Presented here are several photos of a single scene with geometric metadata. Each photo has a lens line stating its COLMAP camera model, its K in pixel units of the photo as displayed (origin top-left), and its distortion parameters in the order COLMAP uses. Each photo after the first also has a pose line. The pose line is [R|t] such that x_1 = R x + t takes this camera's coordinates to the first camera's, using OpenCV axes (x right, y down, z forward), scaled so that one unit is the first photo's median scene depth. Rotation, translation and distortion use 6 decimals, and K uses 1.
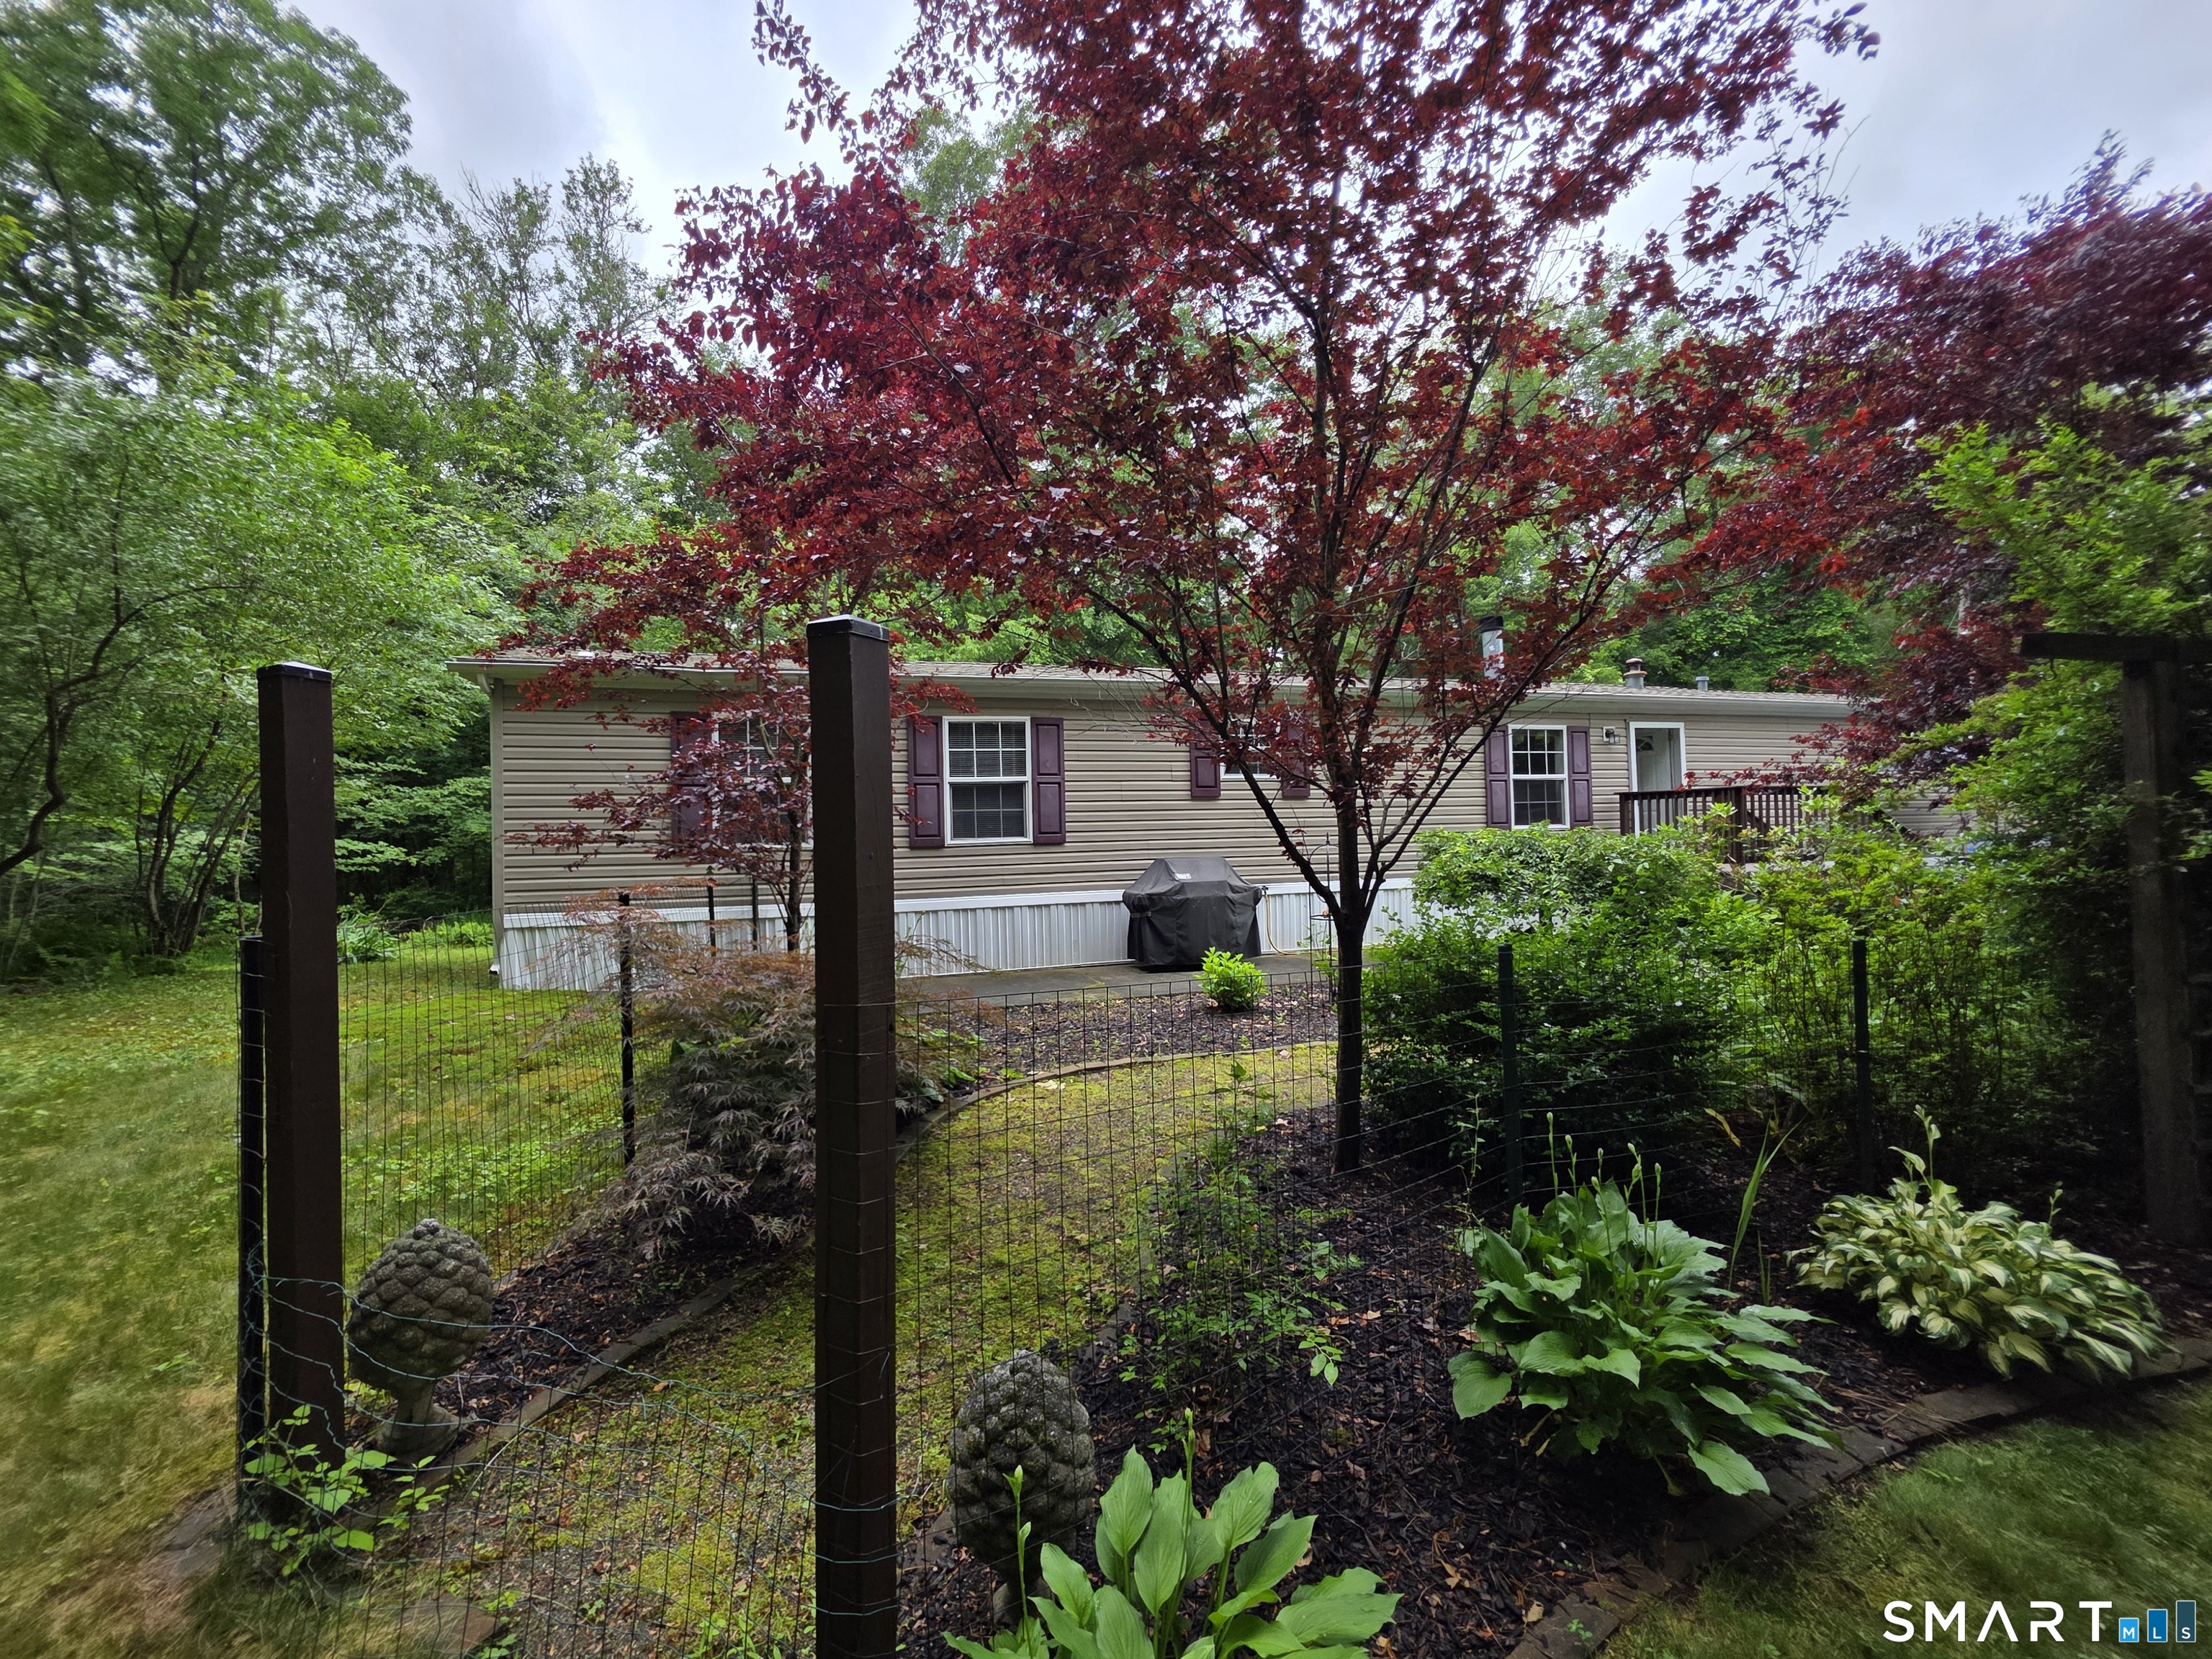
lens RADIAL K [[893.2, 0, 1101.1], [0, 893.2, 837.4], [0, 0, 1]] dist [0.000720, -0.006381]
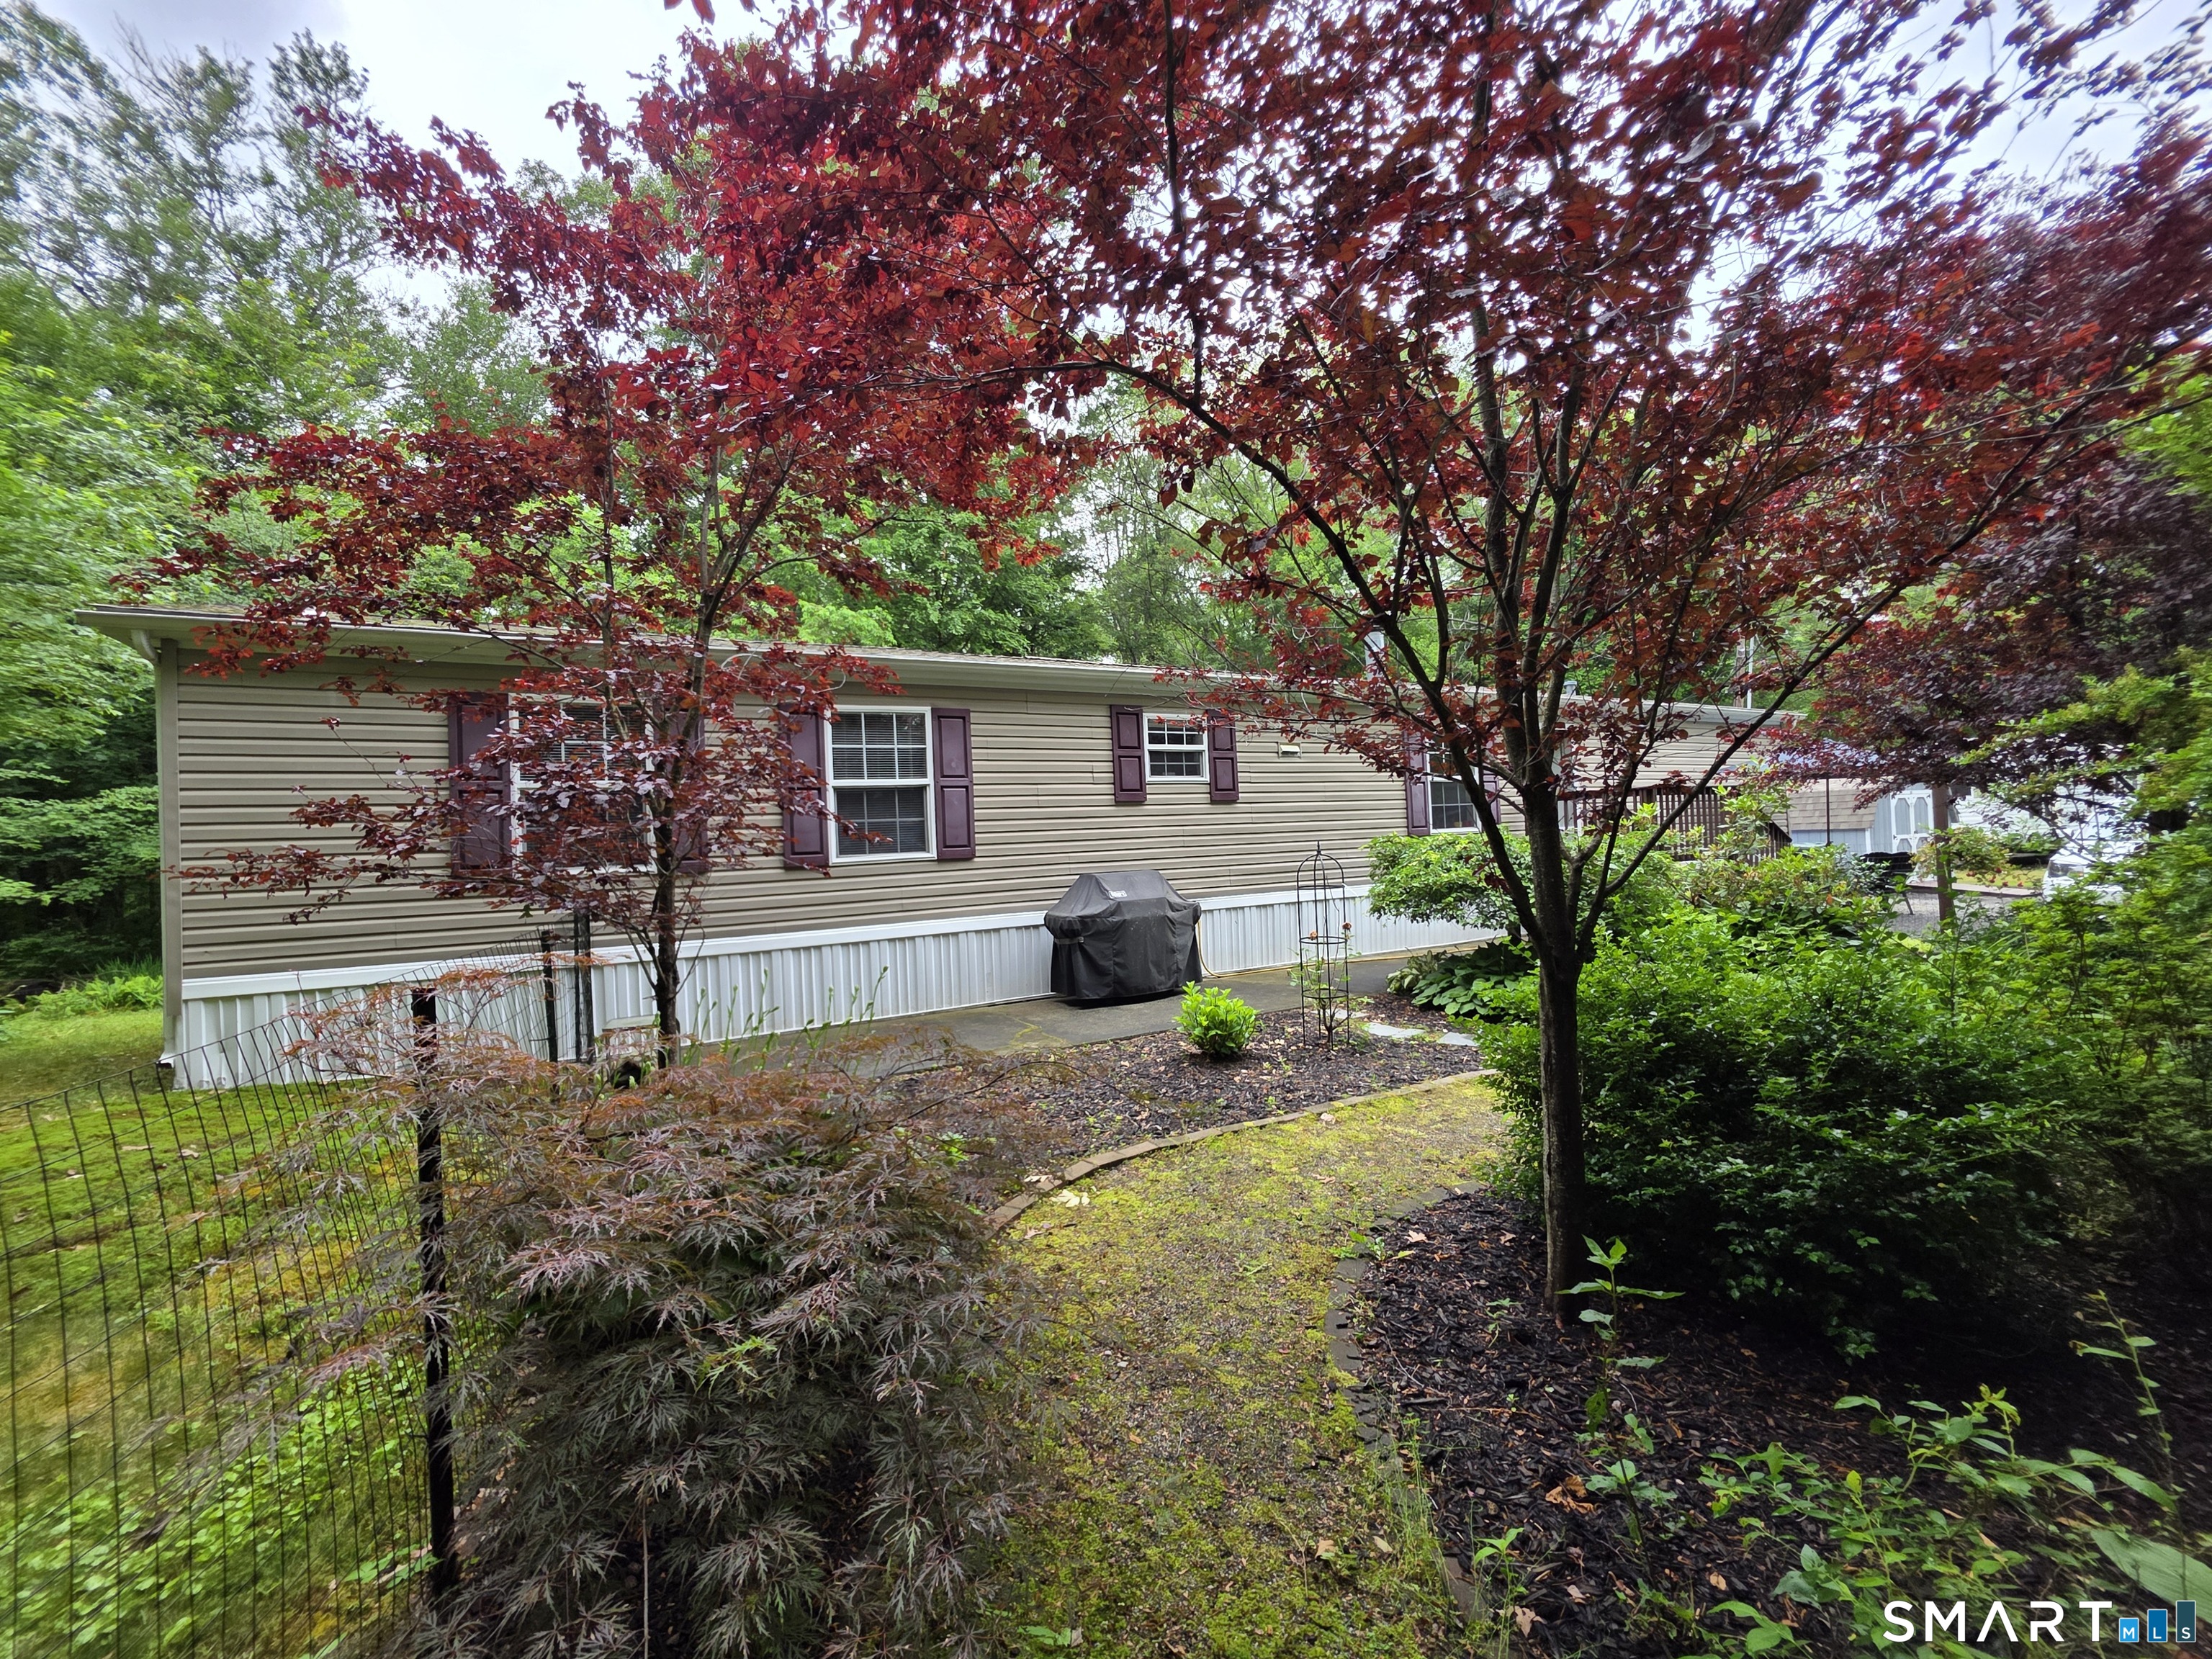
lens RADIAL K [[900.8, 0, 1100.4], [0, 900.8, 832.4], [0, 0, 1]] dist [0.001404, 0.000383]
pose [[0.980765, -0.015721, 0.194560, -0.083935], [0.018686, 0.999735, -0.013415, -0.003960], [-0.194298, 0.016793, 0.980799, 0.138653]]
